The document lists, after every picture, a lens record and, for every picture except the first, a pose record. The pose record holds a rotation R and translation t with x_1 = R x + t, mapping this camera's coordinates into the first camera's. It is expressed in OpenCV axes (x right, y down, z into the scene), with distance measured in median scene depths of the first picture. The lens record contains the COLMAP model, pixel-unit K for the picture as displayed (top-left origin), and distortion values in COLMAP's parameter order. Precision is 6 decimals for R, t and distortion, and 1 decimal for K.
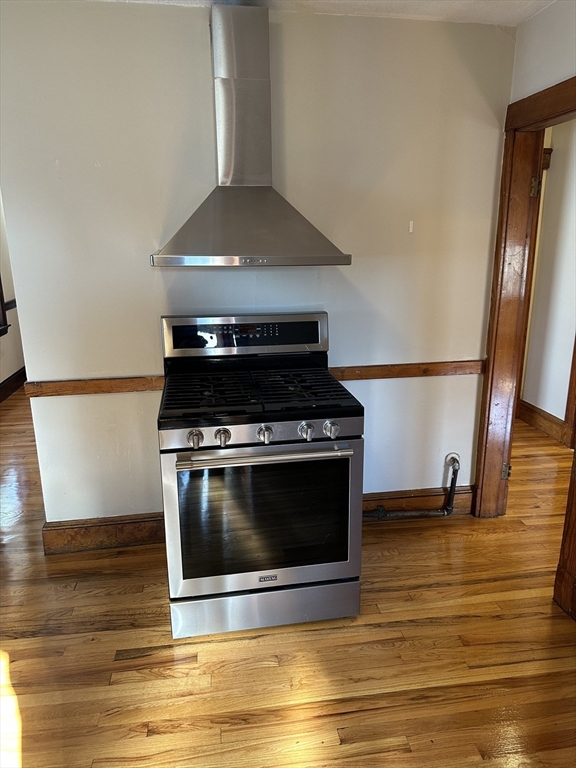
lens RADIAL K [[544.4, 0, 288.0], [0, 544.4, 384.0], [0, 0, 1]] dist [0.044881, -0.056401]
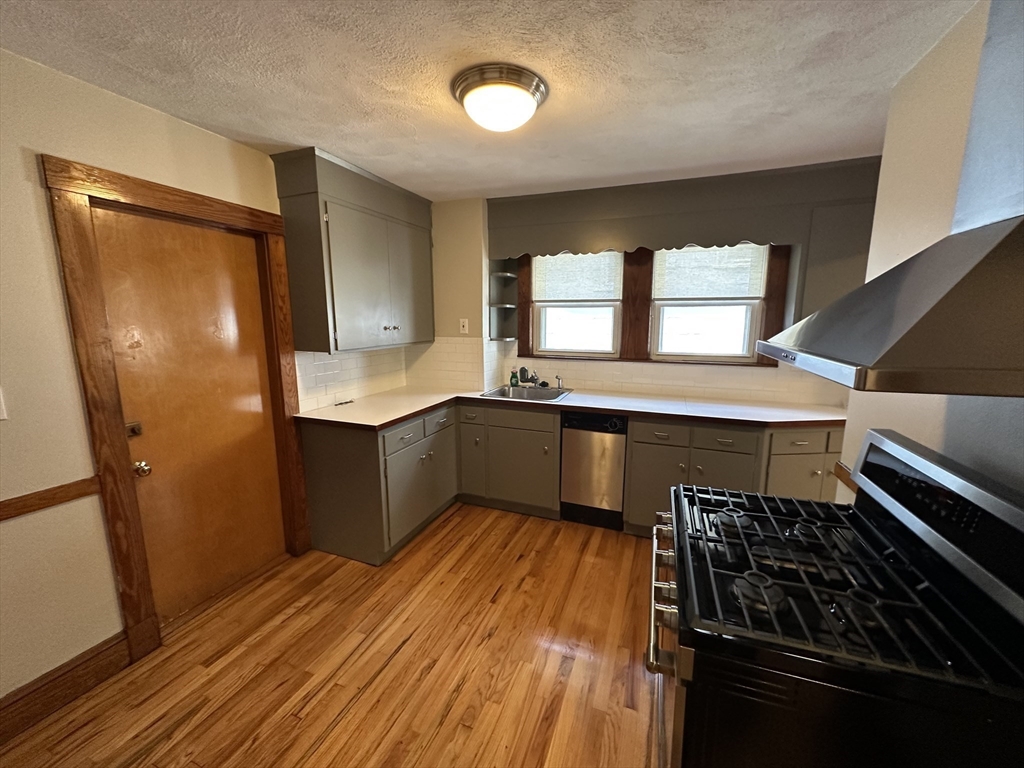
lens RADIAL K [[406.8, 0, 512.0], [0, 406.8, 384.0], [0, 0, 1]] dist [-0.001623, -0.000004]
pose [[-0.495636, 0.146431, -0.856098, 0.425613], [-0.220786, 0.932064, 0.287248, -0.209889], [0.839999, 0.331384, -0.429634, 0.755184]]
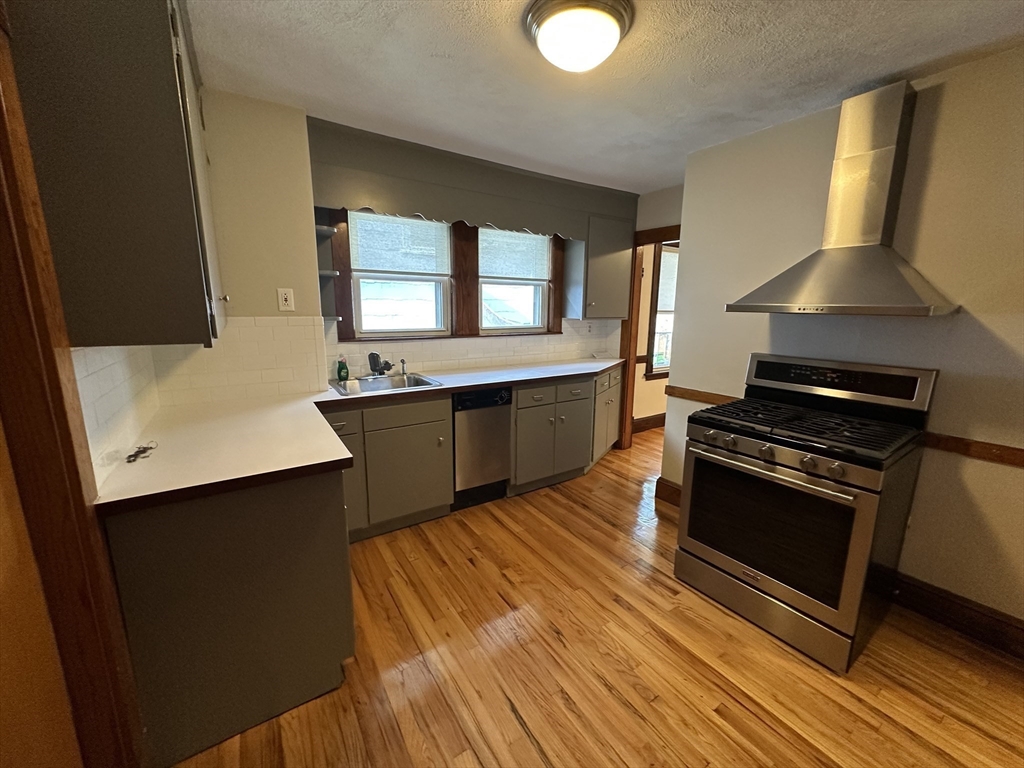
lens RADIAL K [[406.8, 0, 512.0], [0, 406.8, 384.0], [0, 0, 1]] dist [-0.001623, -0.000004]
pose [[0.426081, 0.182709, -0.886043, 0.371385], [-0.244969, 0.966106, 0.081418, 0.009769], [0.870887, 0.182362, 0.456398, 0.066073]]
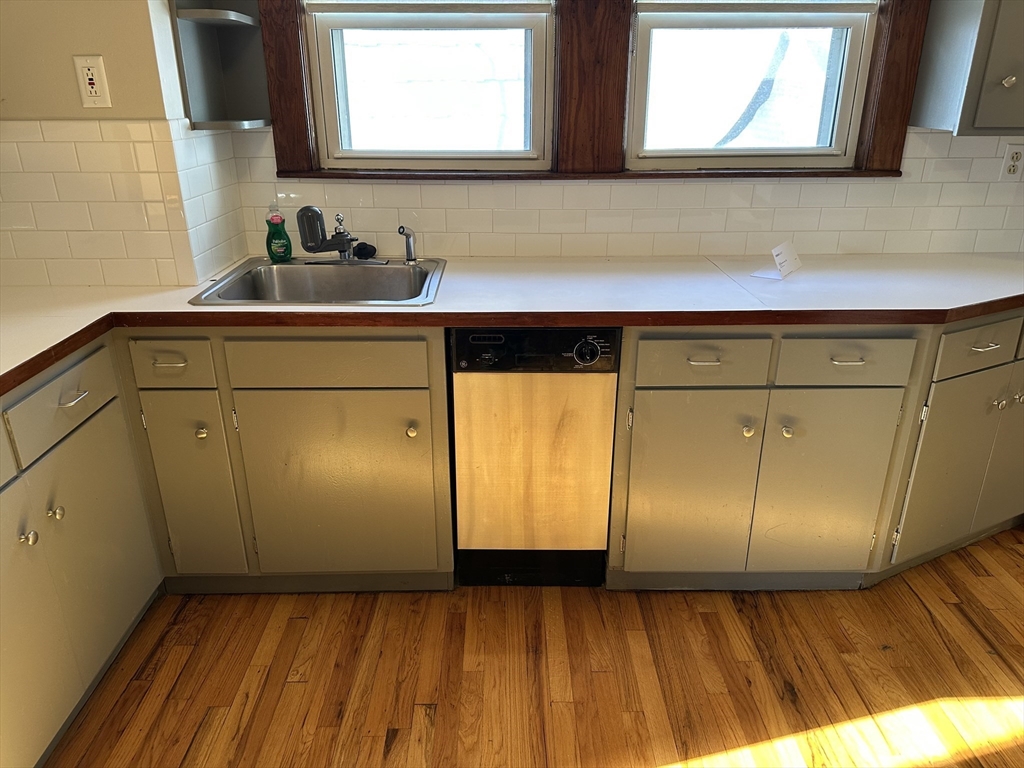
lens RADIAL K [[725.9, 0, 512.0], [0, 725.9, 384.0], [0, 0, 1]] dist [0.044881, -0.056401]
pose [[-0.129330, 0.379536, -0.916093, 0.084892], [-0.252544, 0.880780, 0.400559, -0.107060], [0.958903, 0.283158, -0.018062, 0.502693]]
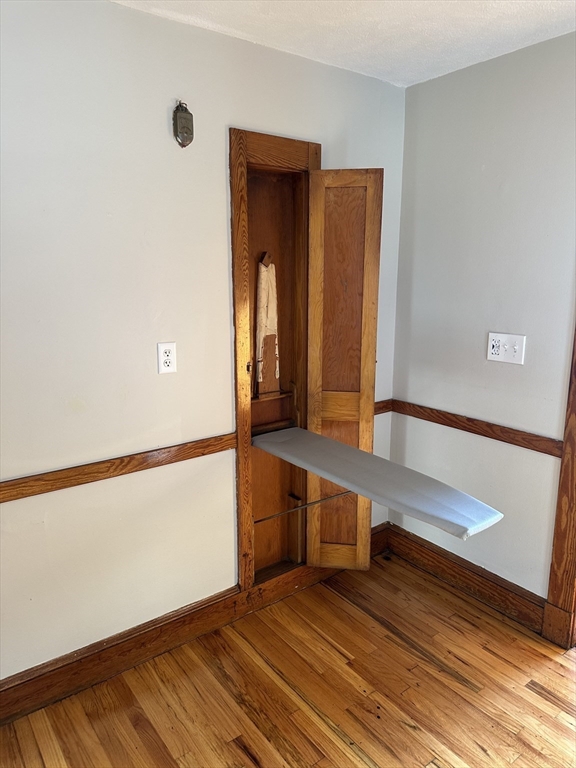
lens RADIAL K [[544.4, 0, 288.0], [0, 544.4, 384.0], [0, 0, 1]] dist [0.044881, -0.056401]
pose [[-0.481515, -0.171195, 0.859555, -0.297838], [0.232234, 0.920759, 0.313480, -0.192473], [-0.845110, 0.350563, -0.403602, 0.647311]]
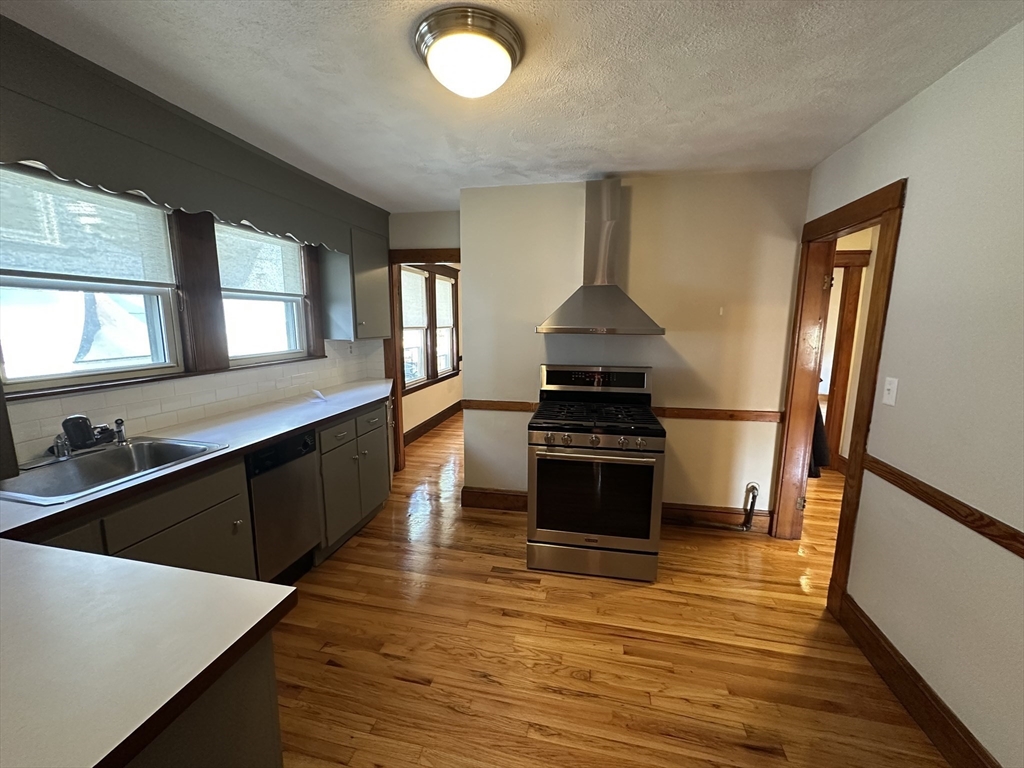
lens RADIAL K [[406.8, 0, 512.0], [0, 406.8, 384.0], [0, 0, 1]] dist [-0.001623, -0.000004]
pose [[0.938106, 0.067064, -0.339793, 0.091259], [-0.101436, 0.991255, -0.084404, 0.041214], [0.331161, 0.113647, 0.936705, -0.133041]]
